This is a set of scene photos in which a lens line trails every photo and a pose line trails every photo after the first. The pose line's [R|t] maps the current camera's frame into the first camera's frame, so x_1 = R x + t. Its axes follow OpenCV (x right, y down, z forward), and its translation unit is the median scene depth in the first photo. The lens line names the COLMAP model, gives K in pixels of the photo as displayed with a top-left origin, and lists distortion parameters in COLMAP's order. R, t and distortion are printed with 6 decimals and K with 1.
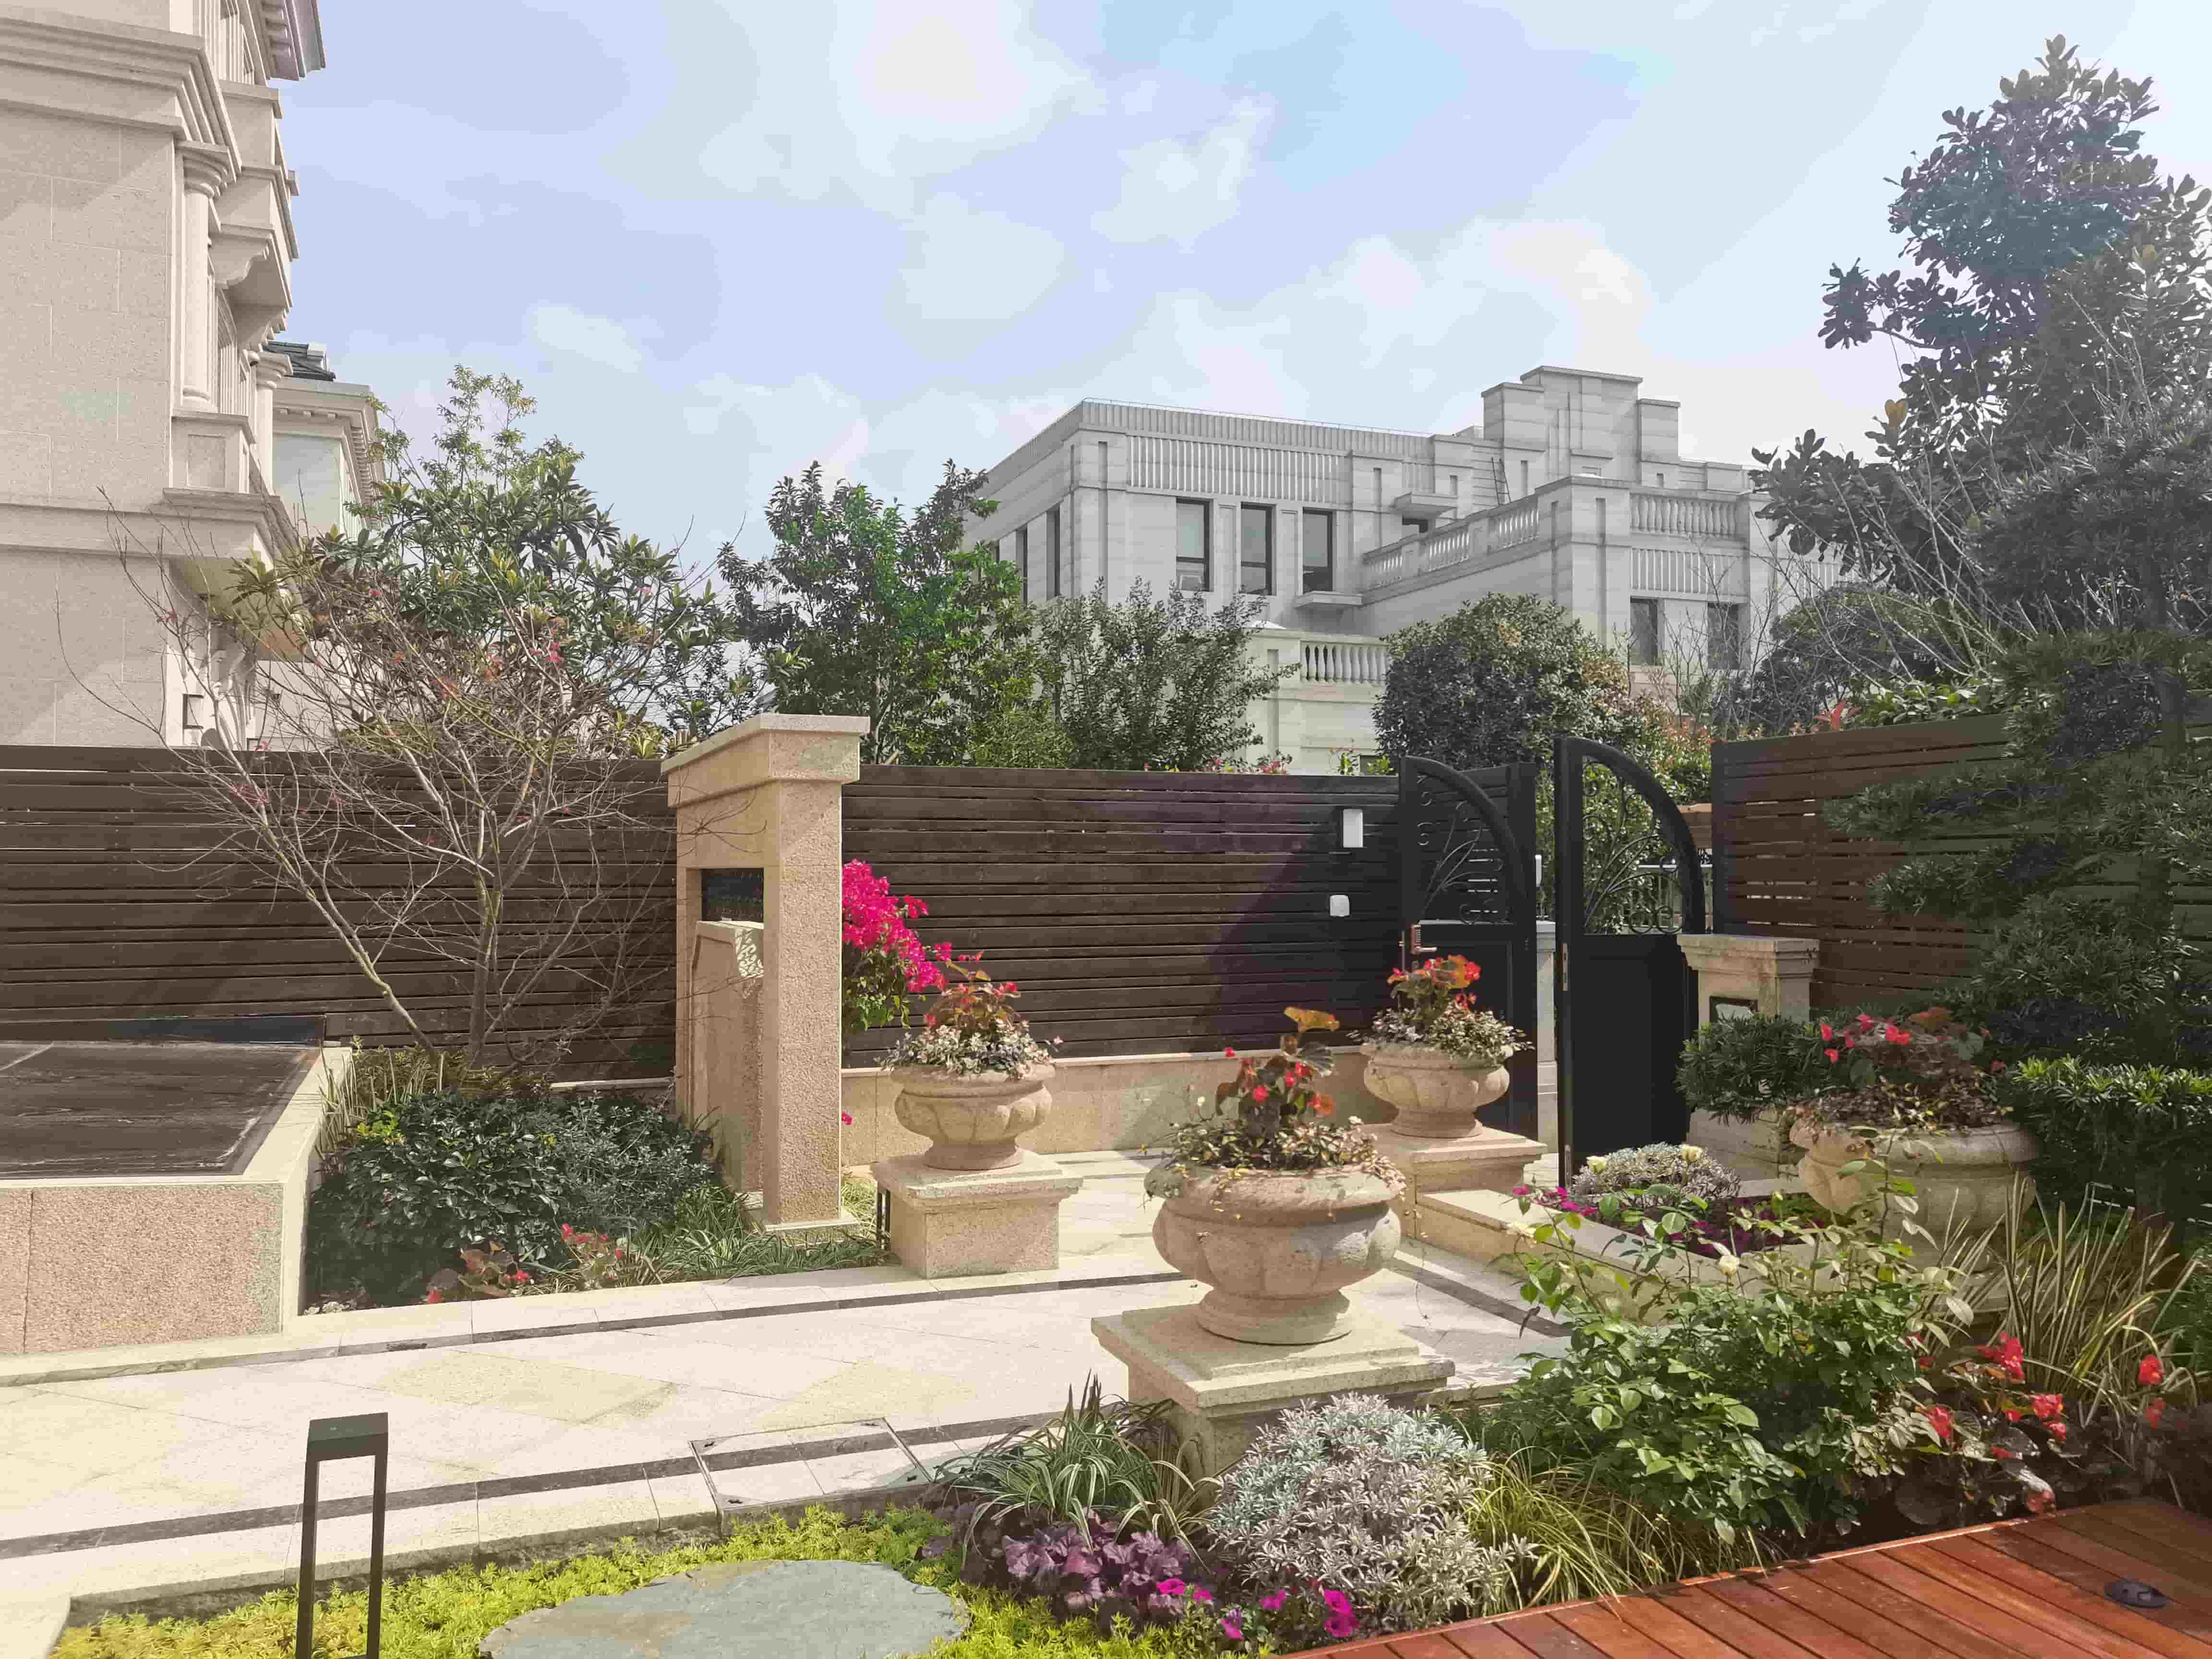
lens RADIAL K [[1664.4, 0, 1094.4], [0, 1664.4, 823.8], [0, 0, 1]] dist [0.036886, -0.021053]
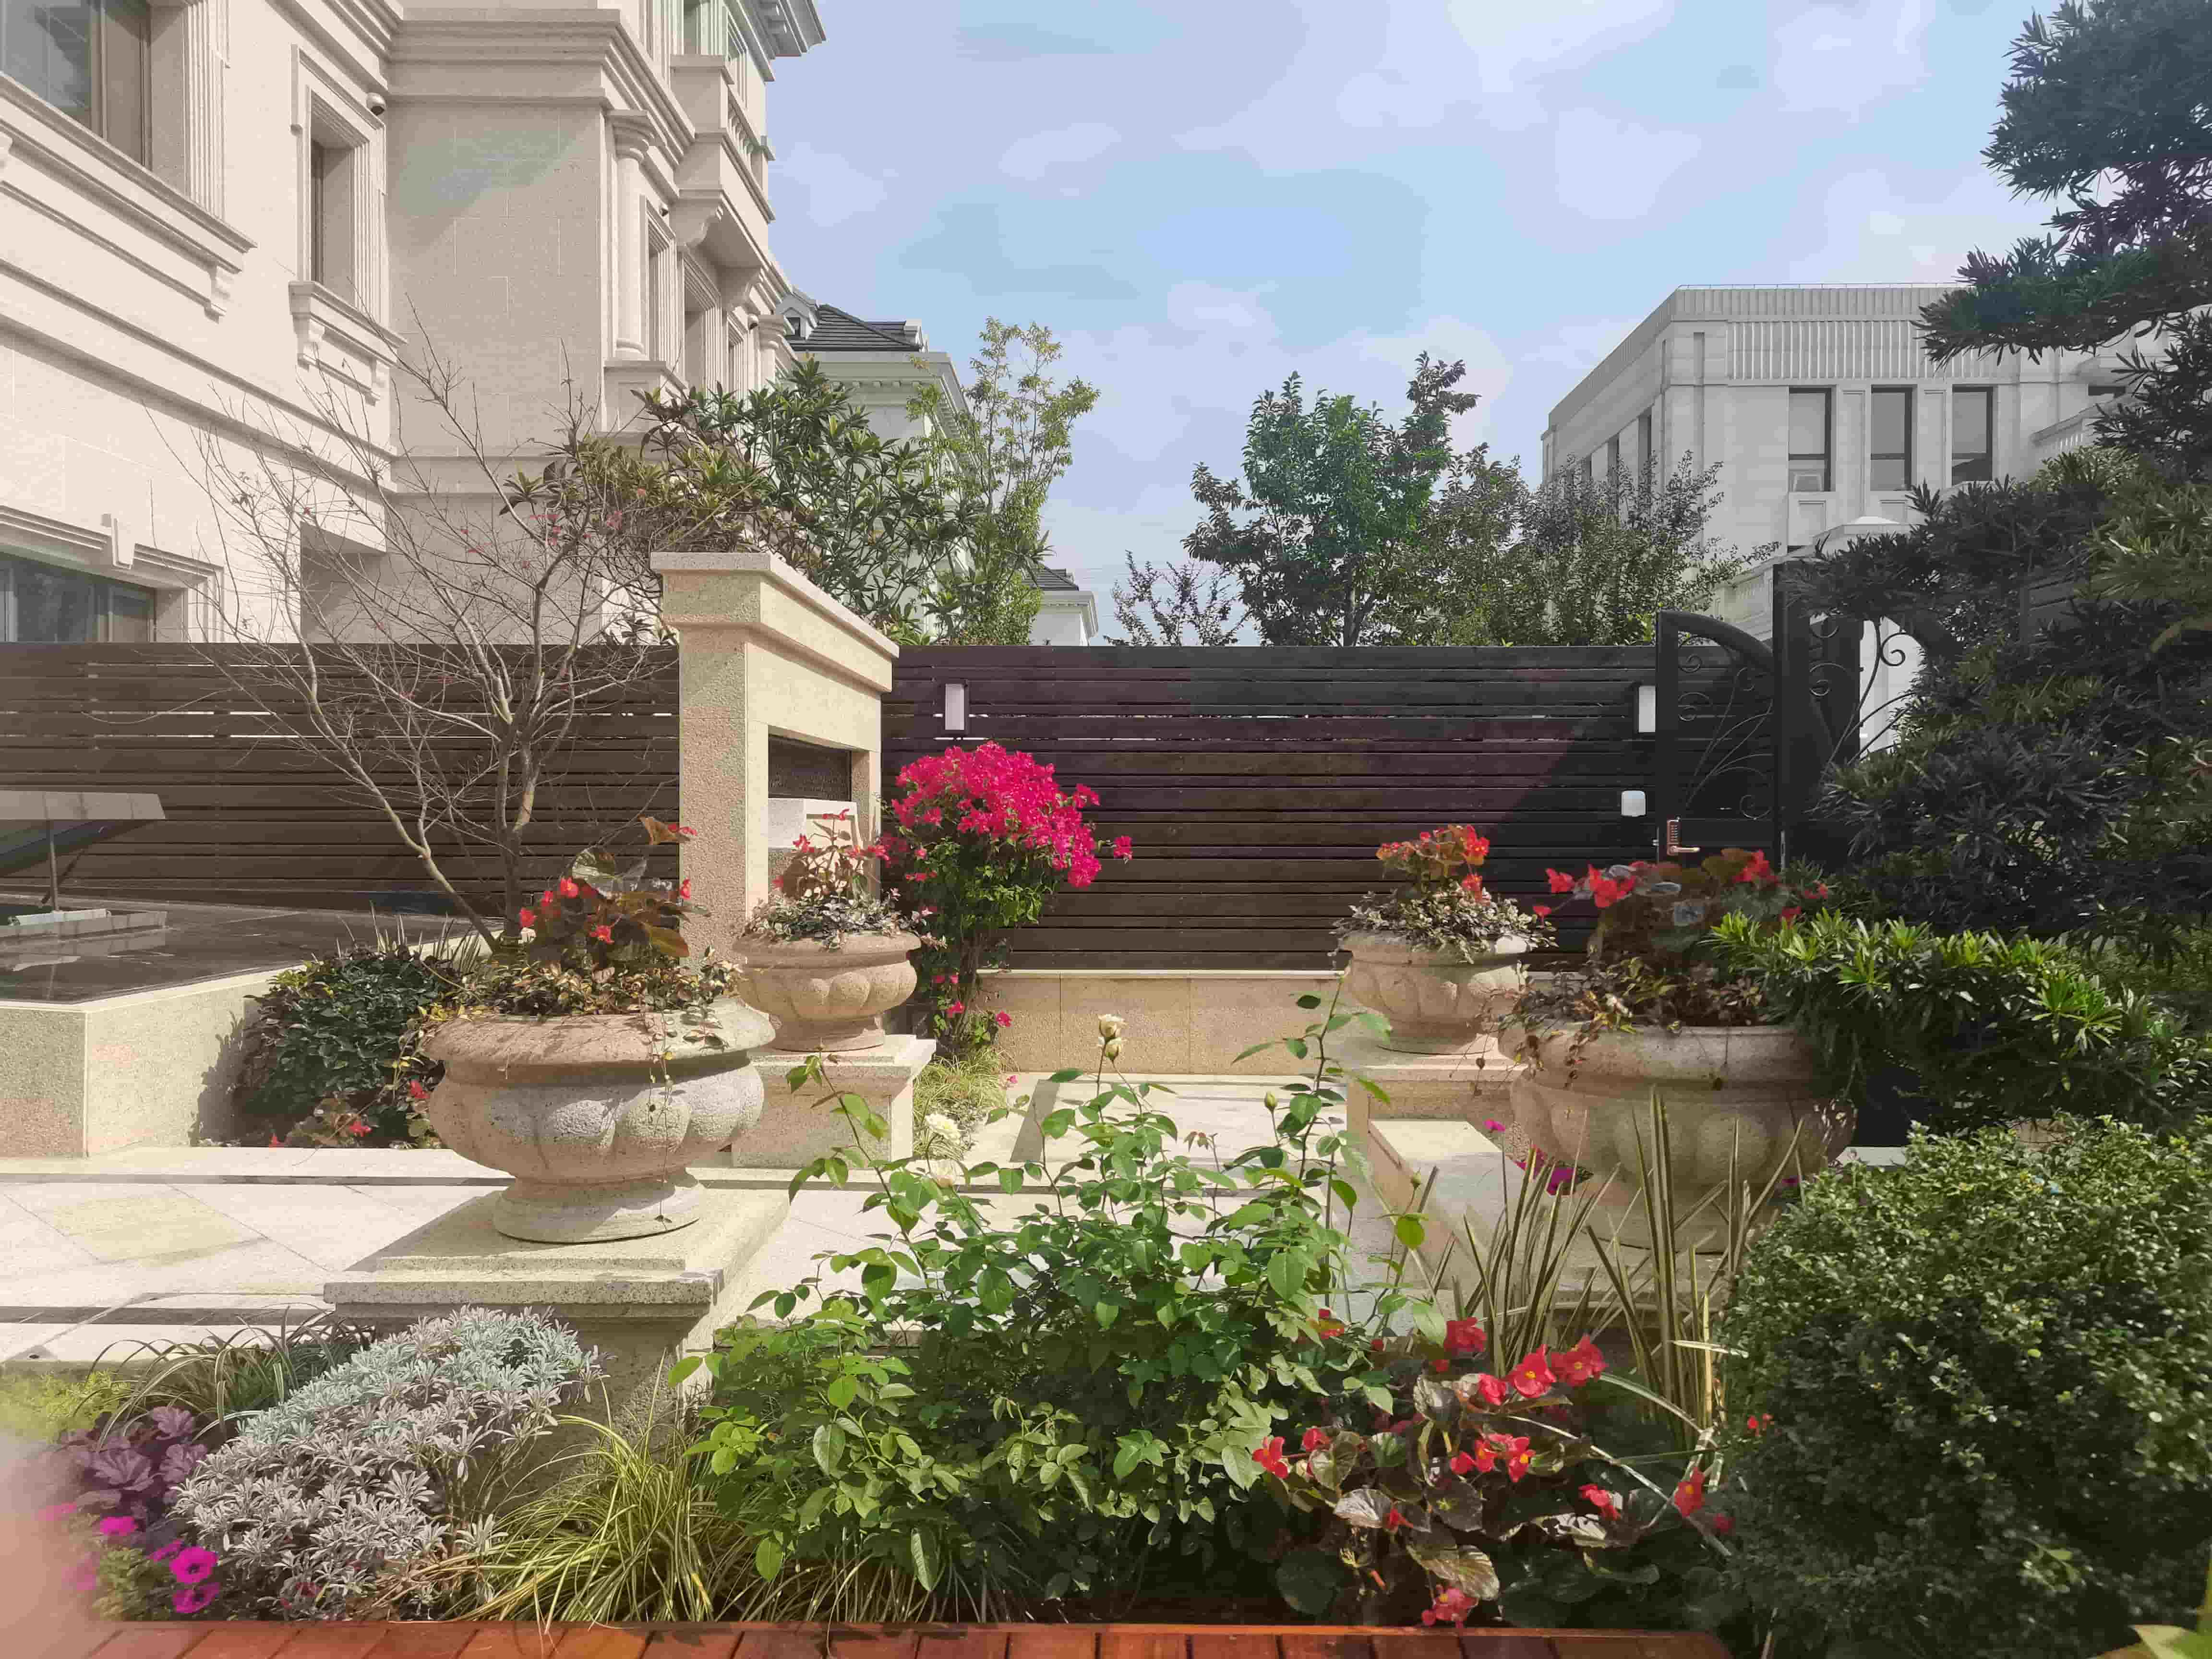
lens RADIAL K [[1664.4, 0, 1107.1], [0, 1664.4, 832.4], [0, 0, 1]] dist [0.036886, -0.021053]
pose [[0.925052, 0.006592, -0.379783, 0.107131], [0.006429, 0.999434, 0.033007, 0.016774], [0.379786, -0.032975, 0.924487, 0.065934]]
